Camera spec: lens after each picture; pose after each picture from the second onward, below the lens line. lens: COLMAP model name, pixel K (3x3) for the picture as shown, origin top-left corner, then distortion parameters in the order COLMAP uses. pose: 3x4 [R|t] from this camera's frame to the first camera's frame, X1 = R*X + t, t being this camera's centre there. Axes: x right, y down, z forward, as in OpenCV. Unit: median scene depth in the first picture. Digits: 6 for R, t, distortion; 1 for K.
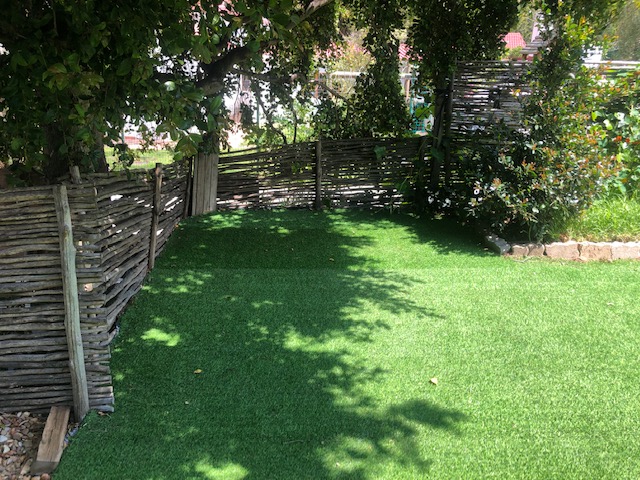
lens RADIAL K [[528.8, 0, 322.5], [0, 528.8, 237.1], [0, 0, 1]] dist [0.025956, -0.021322]
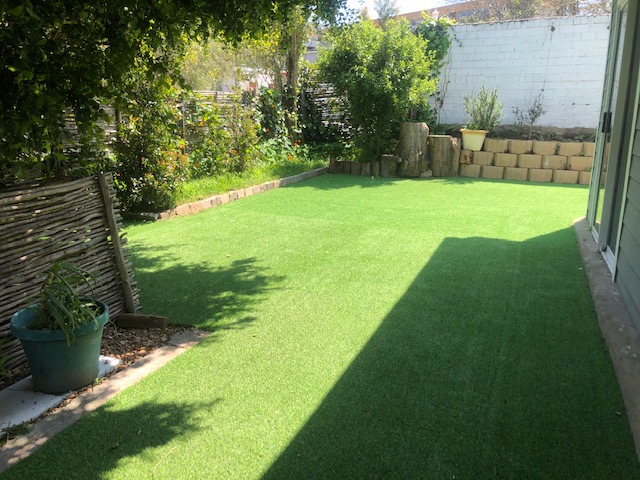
lens RADIAL K [[526.4, 0, 328.5], [0, 526.4, 236.9], [0, 0, 1]] dist [0.020818, -0.007795]
pose [[0.405878, -0.223594, 0.886154, -1.537653], [0.289822, 0.951055, 0.107225, 0.104885], [-0.866756, 0.213307, 0.450815, -0.289049]]
